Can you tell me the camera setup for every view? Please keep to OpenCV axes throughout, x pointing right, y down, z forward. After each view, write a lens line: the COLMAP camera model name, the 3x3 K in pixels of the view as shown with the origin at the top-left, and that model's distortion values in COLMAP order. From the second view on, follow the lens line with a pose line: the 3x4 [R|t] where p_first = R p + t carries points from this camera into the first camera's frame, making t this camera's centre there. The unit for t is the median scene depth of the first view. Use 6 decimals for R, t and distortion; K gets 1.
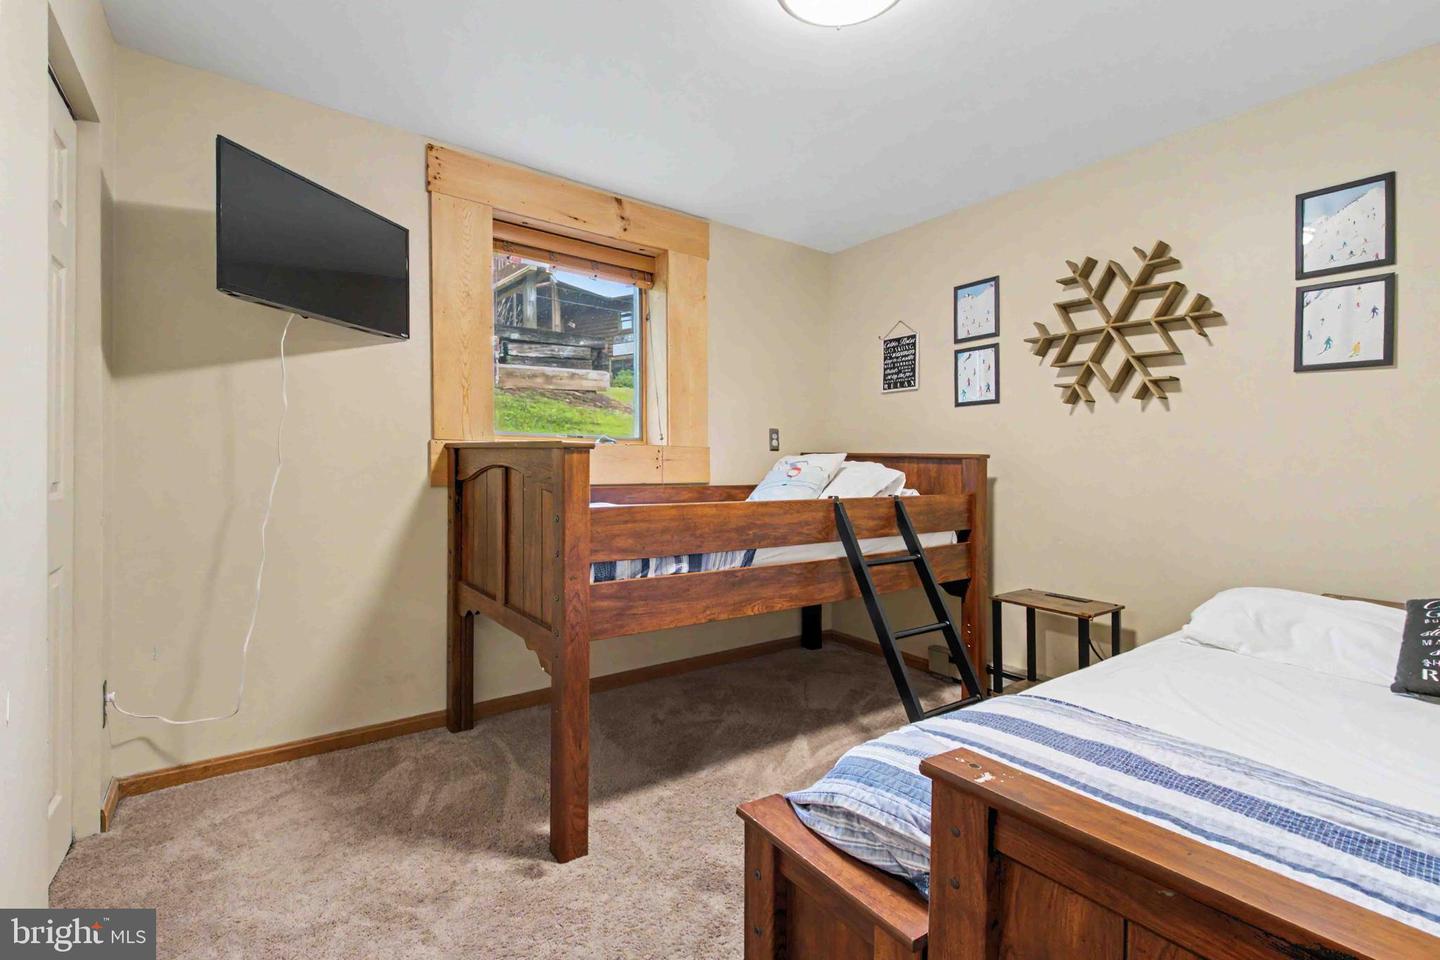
lens RADIAL K [[637.5, 0, 722.9], [0, 637.5, 470.6], [0, 0, 1]] dist [0.003314, -0.003156]
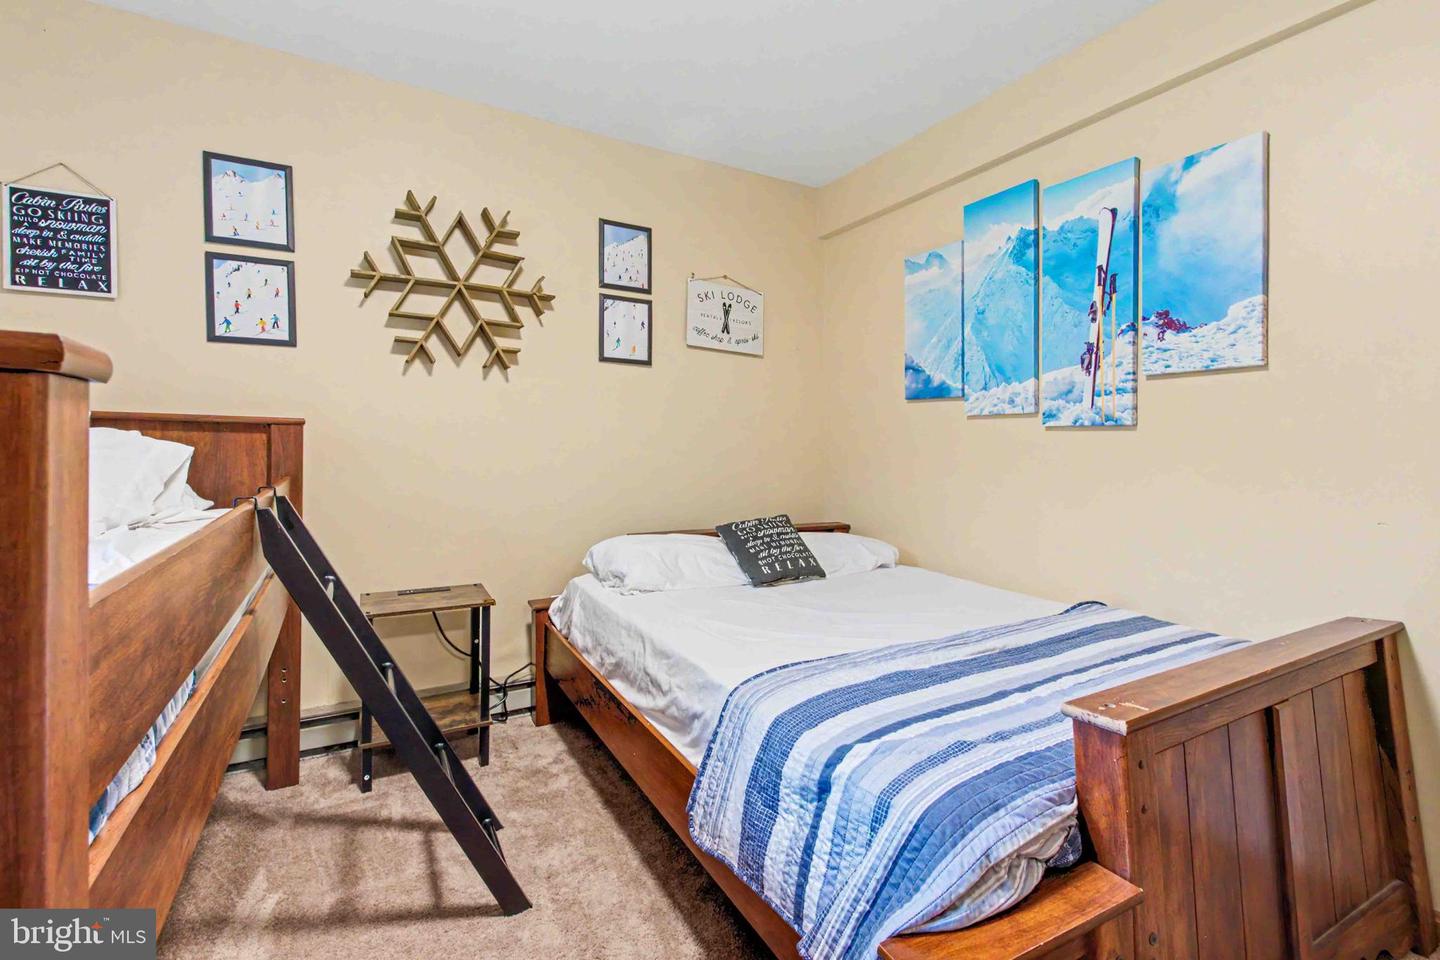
lens RADIAL K [[637.5, 0, 727.8], [0, 637.5, 457.4], [0, 0, 1]] dist [0.003314, -0.003156]
pose [[0.117161, -0.031951, 0.992599, -0.259386], [-0.000235, 0.999481, 0.032200, -0.005705], [-0.993113, -0.004006, 0.117093, 0.497626]]
